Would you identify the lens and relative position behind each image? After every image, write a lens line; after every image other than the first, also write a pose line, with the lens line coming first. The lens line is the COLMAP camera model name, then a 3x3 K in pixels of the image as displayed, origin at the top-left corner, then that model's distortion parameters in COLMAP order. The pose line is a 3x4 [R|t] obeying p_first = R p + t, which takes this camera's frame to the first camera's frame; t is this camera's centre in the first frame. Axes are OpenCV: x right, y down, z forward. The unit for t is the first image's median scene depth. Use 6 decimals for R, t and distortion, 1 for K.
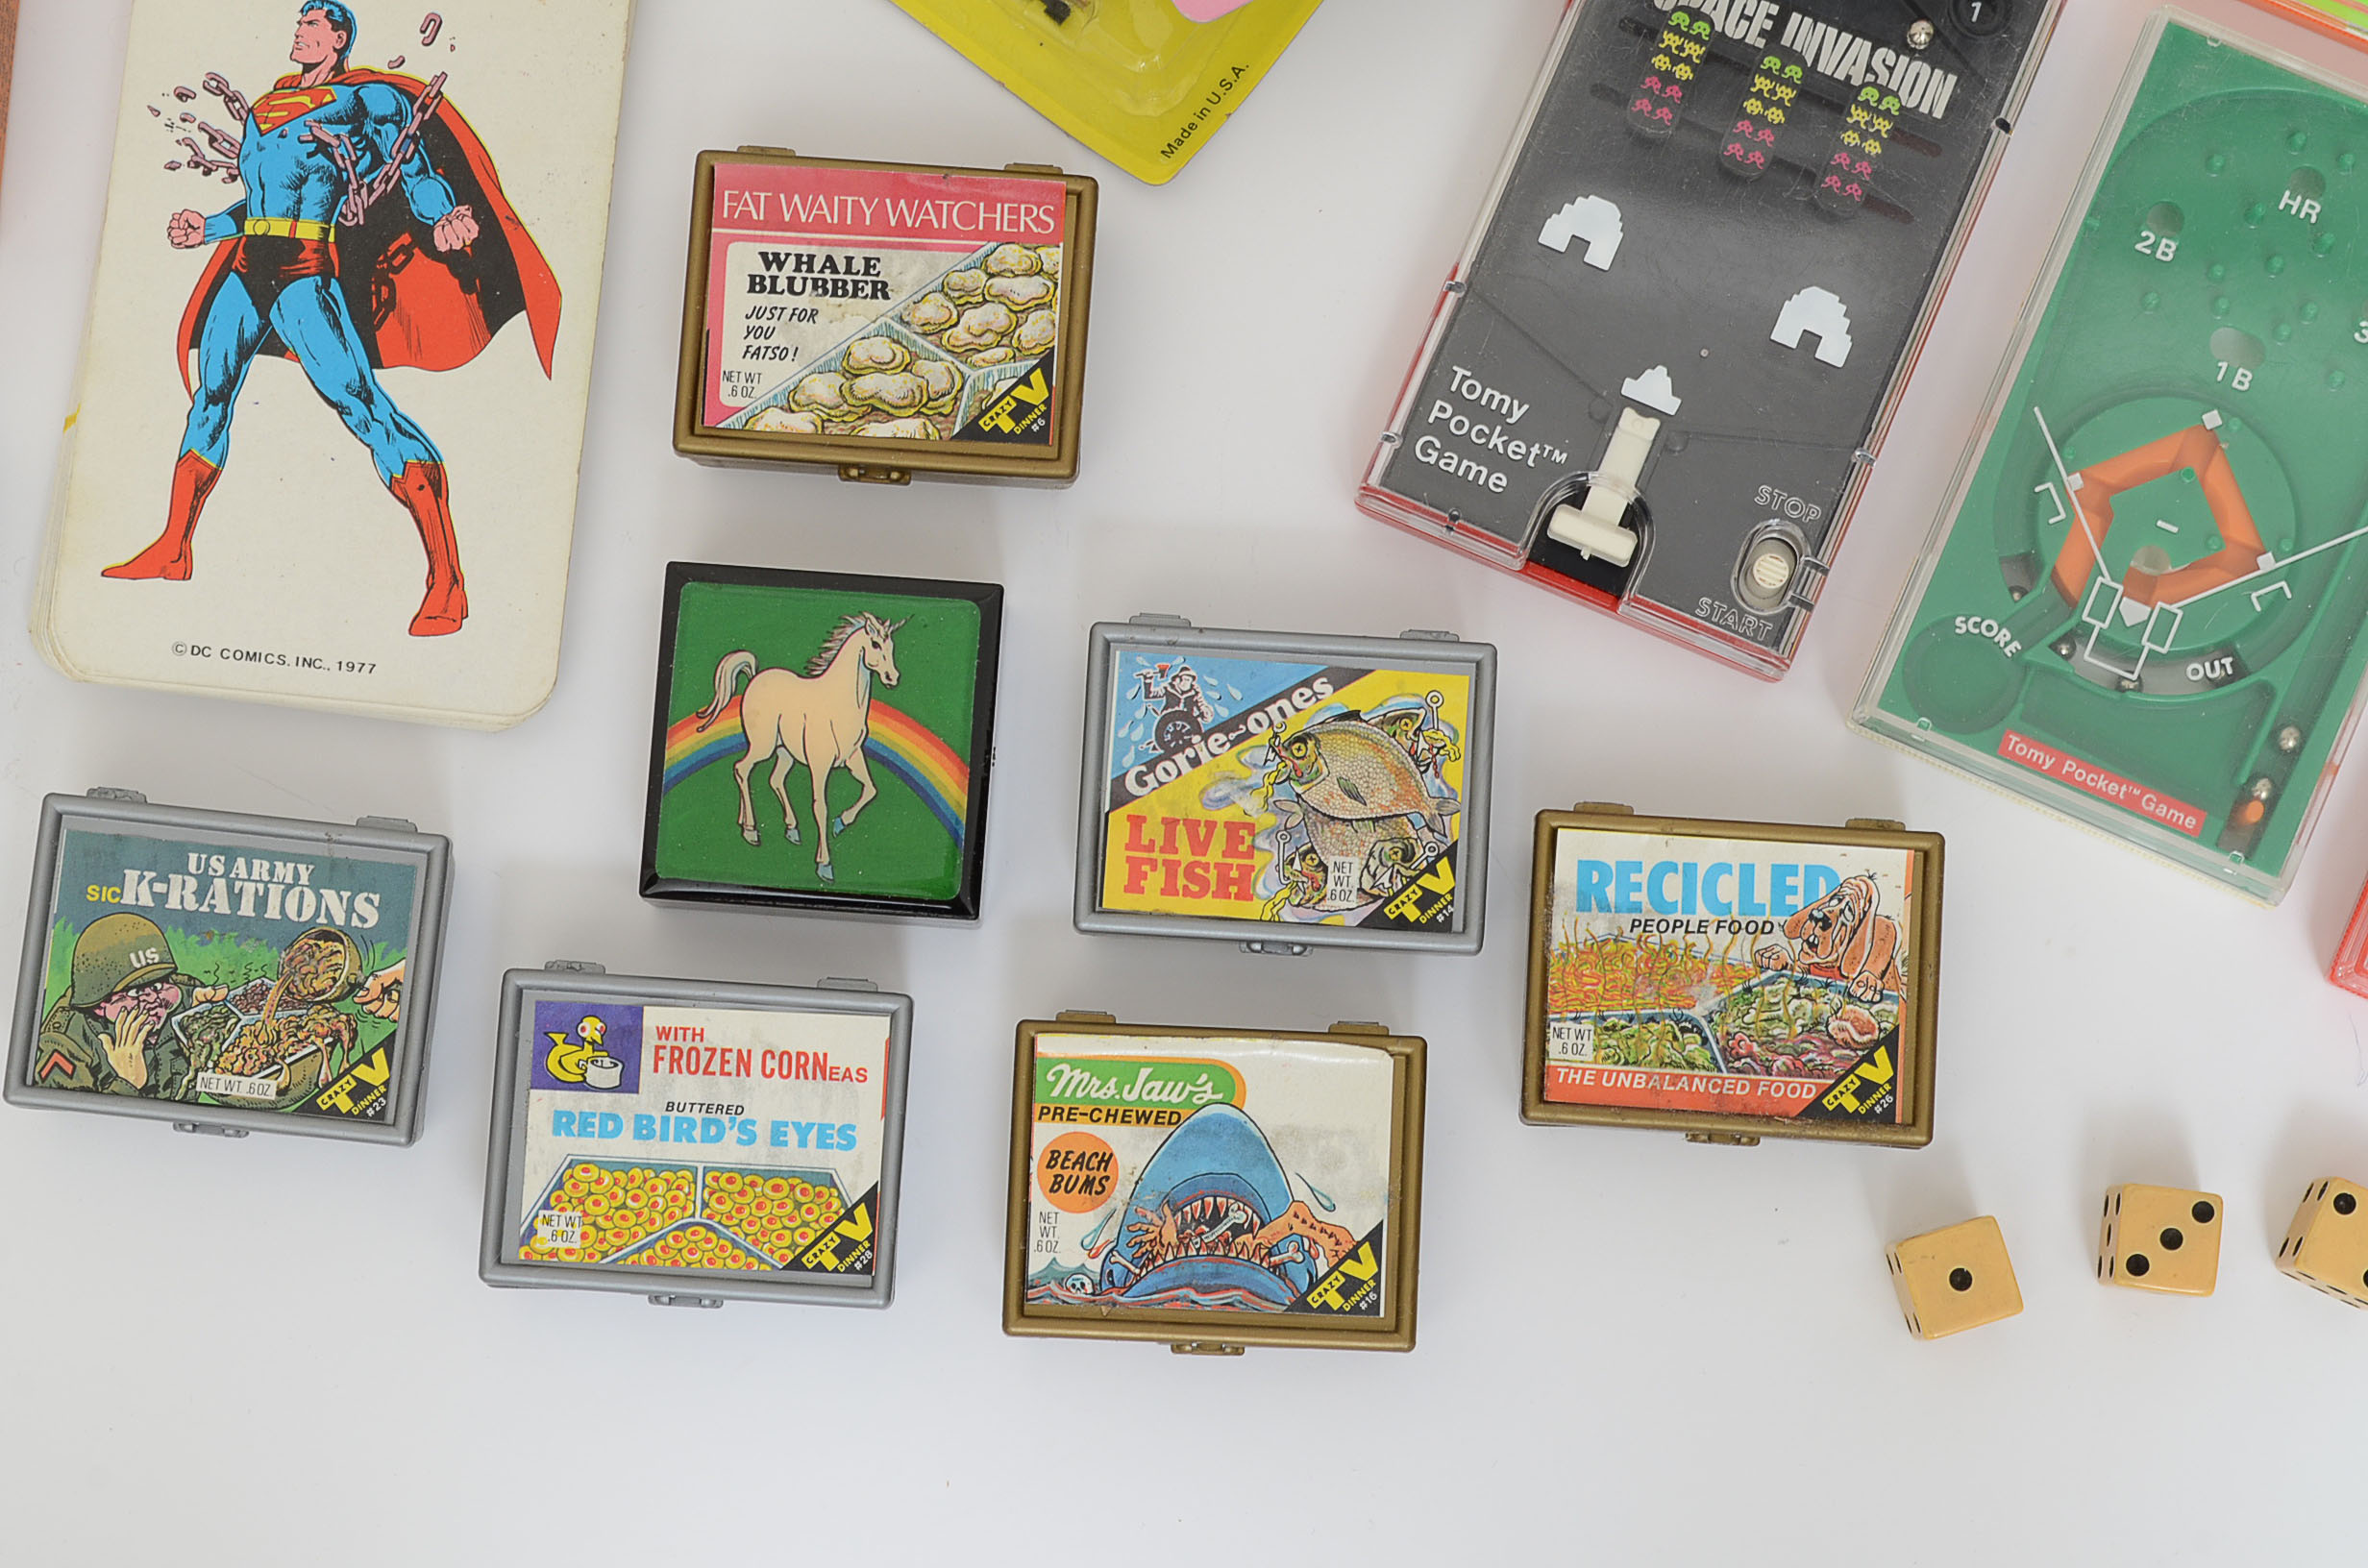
lens RADIAL K [[4965.5, 0, 1184.0], [0, 4965.5, 784.0], [0, 0, 1]] dist [0.014608, 0.105139]
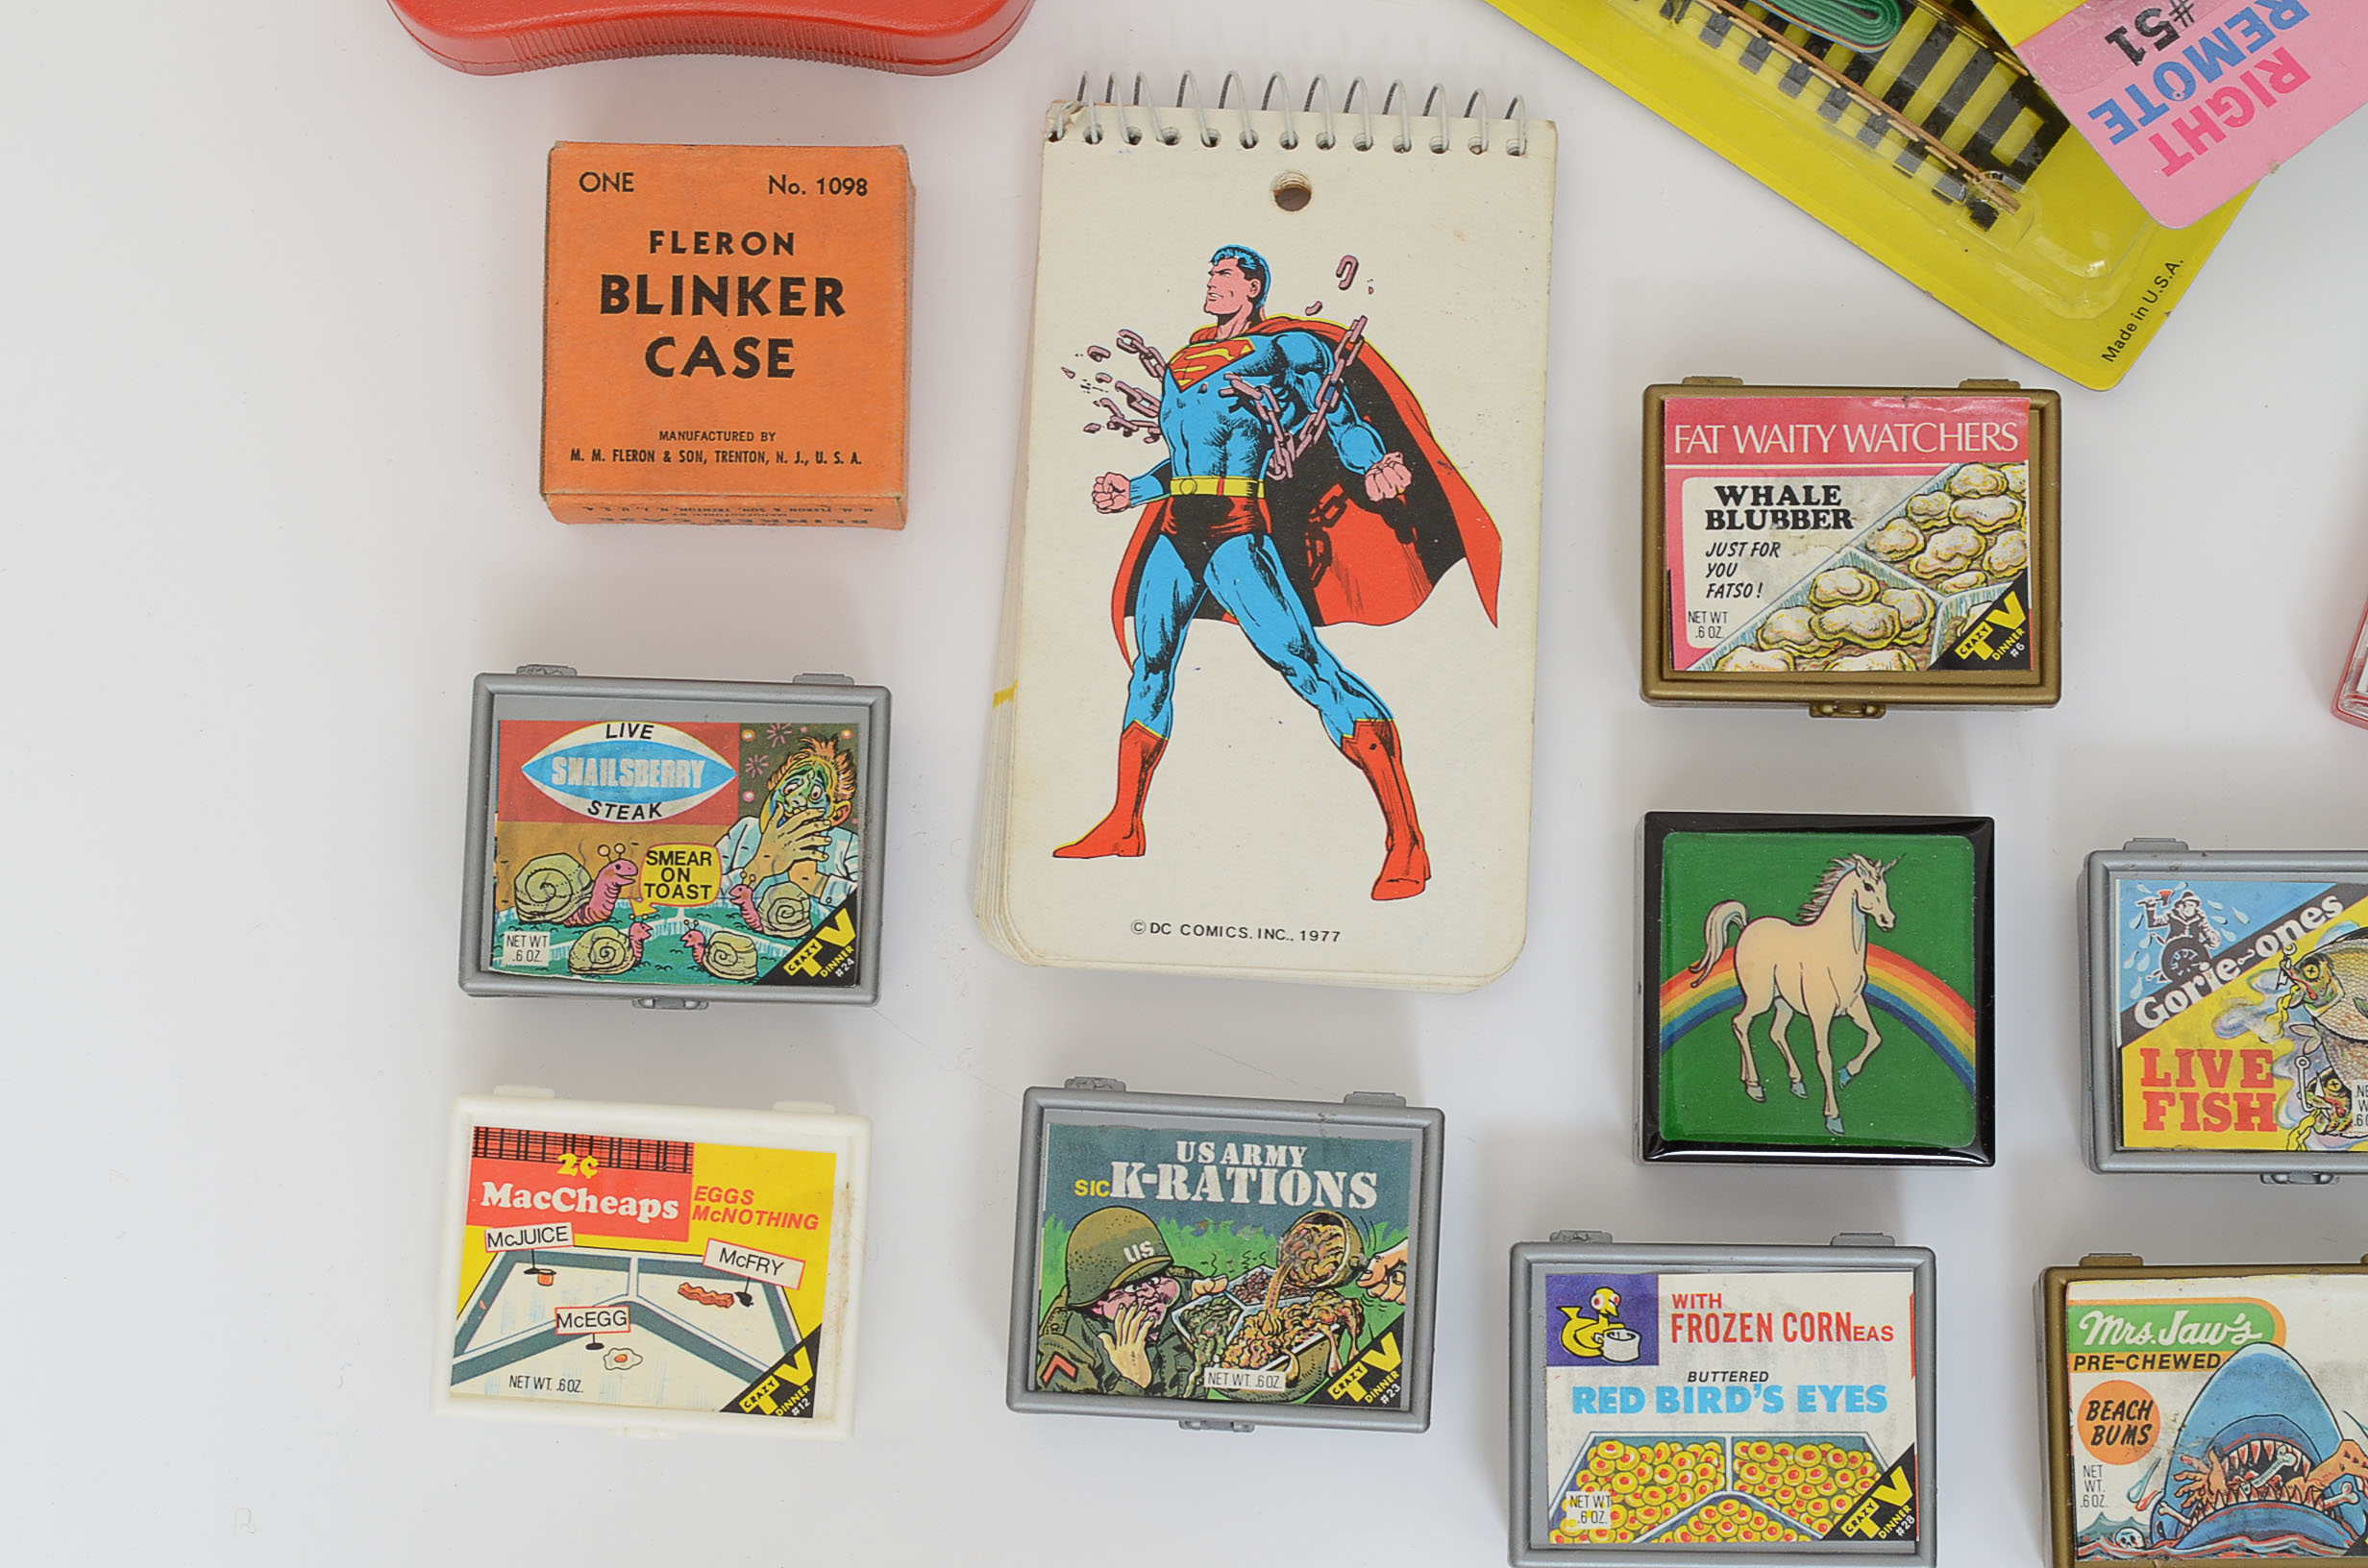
lens RADIAL K [[4965.5, 0, 1184.0], [0, 4965.5, 784.0], [0, 0, 1]] dist [0.014608, 0.105139]
pose [[0.998494, -0.054856, -0.000388, -0.193839], [0.054856, 0.998492, 0.001997, -0.057372], [0.000278, -0.002015, 0.999998, 0.030590]]
